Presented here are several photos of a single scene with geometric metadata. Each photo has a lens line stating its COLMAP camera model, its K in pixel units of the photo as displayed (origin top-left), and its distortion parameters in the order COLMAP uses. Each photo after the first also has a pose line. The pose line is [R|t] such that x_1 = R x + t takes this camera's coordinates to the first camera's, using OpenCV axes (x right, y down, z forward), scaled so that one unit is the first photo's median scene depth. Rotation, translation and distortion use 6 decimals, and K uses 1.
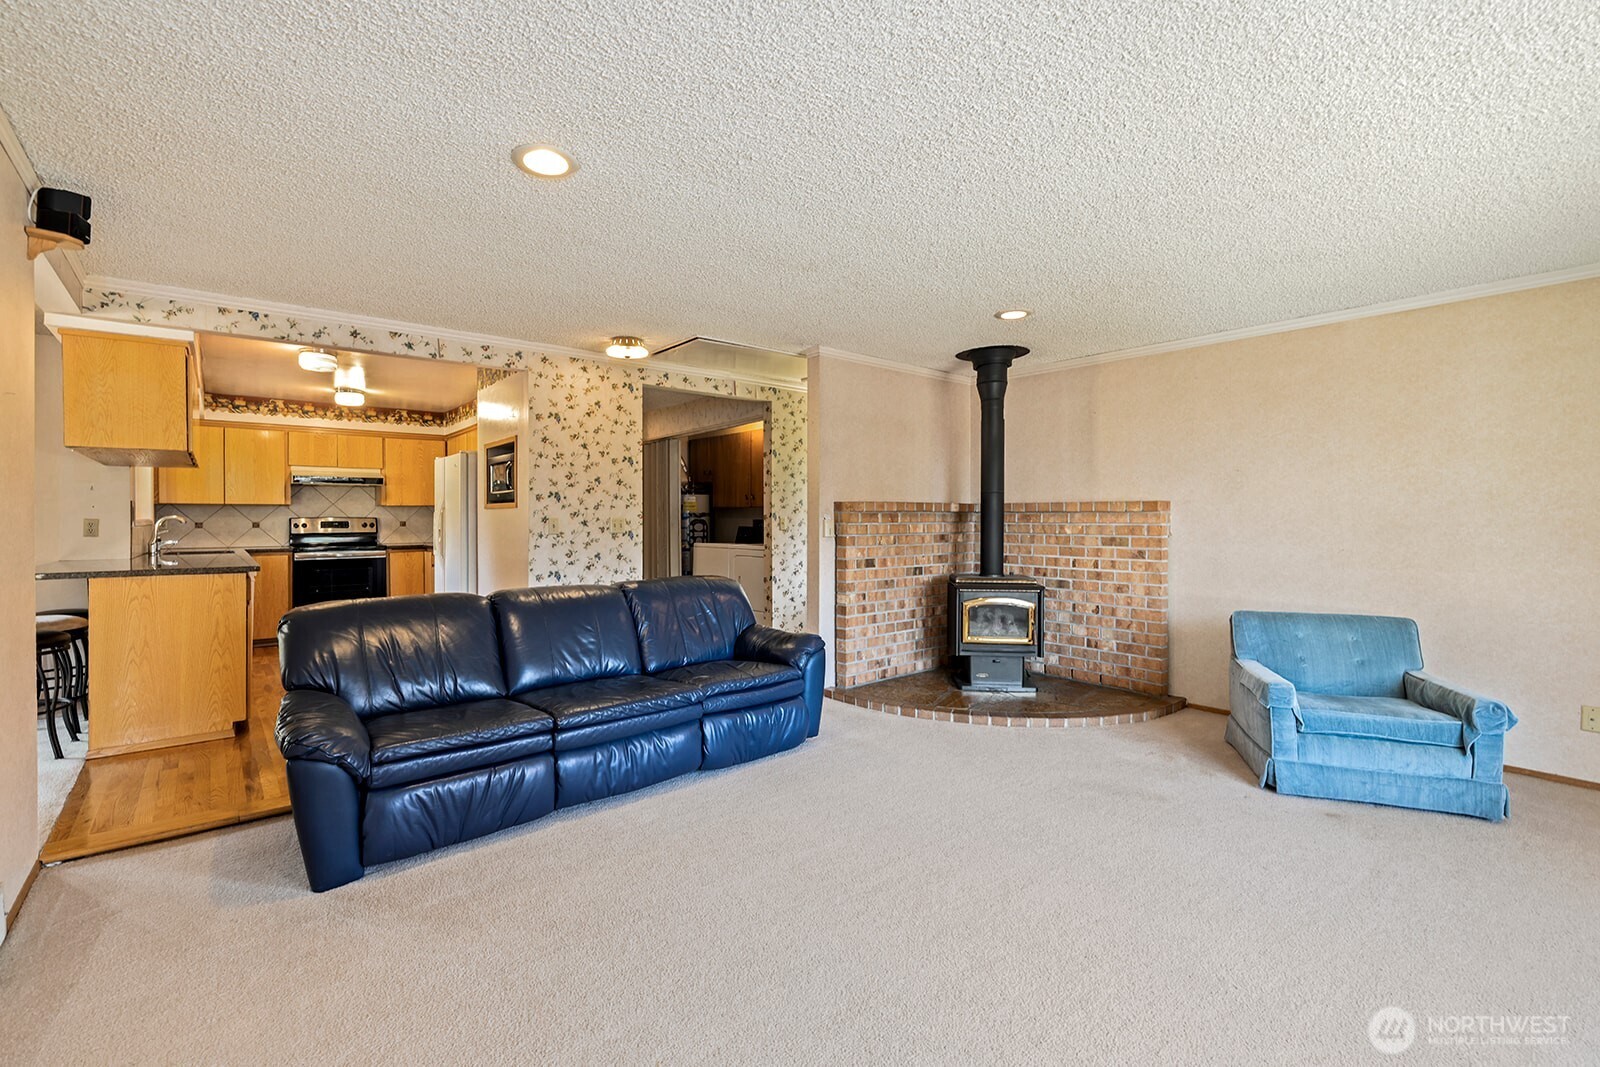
lens RADIAL K [[686.6, 0, 790.8], [0, 686.6, 543.6], [0, 0, 1]] dist [0.001540, 0.000397]
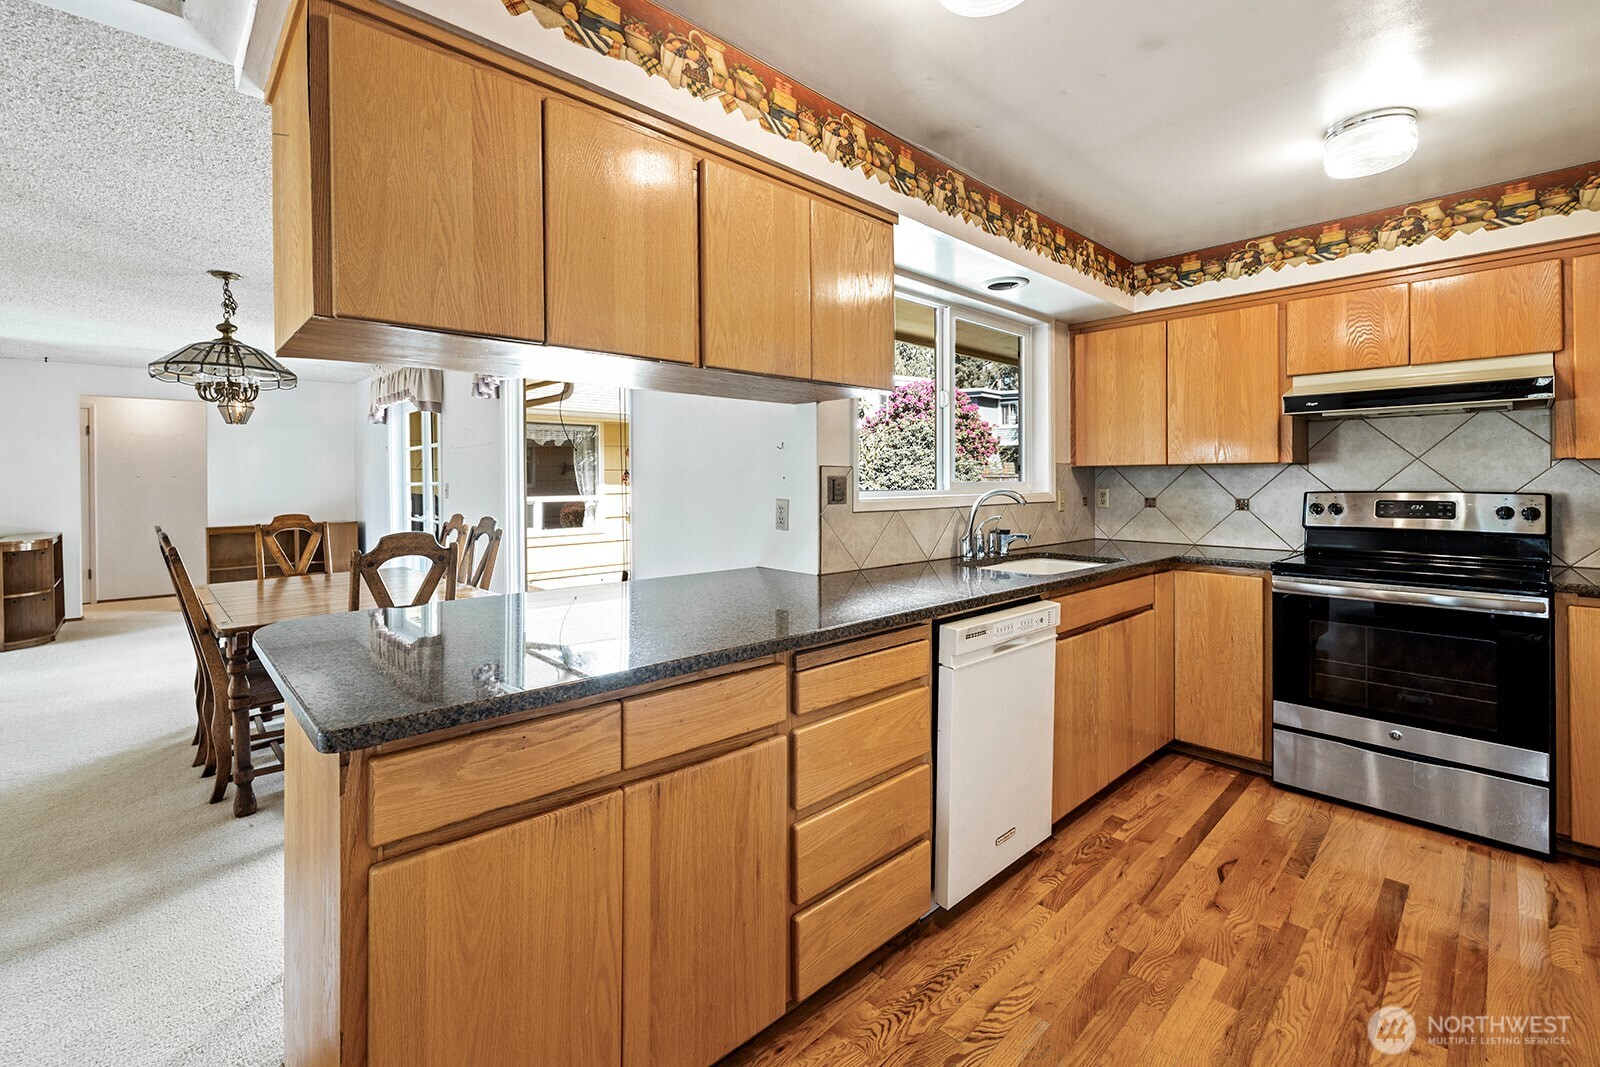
lens RADIAL K [[686.6, 0, 777.7], [0, 686.6, 472.2], [0, 0, 1]] dist [0.001540, 0.000397]
pose [[0.044009, -0.007570, -0.999002, -0.290085], [-0.033205, 0.999408, -0.009036, -0.035118], [0.998479, 0.033569, 0.043732, 0.640557]]
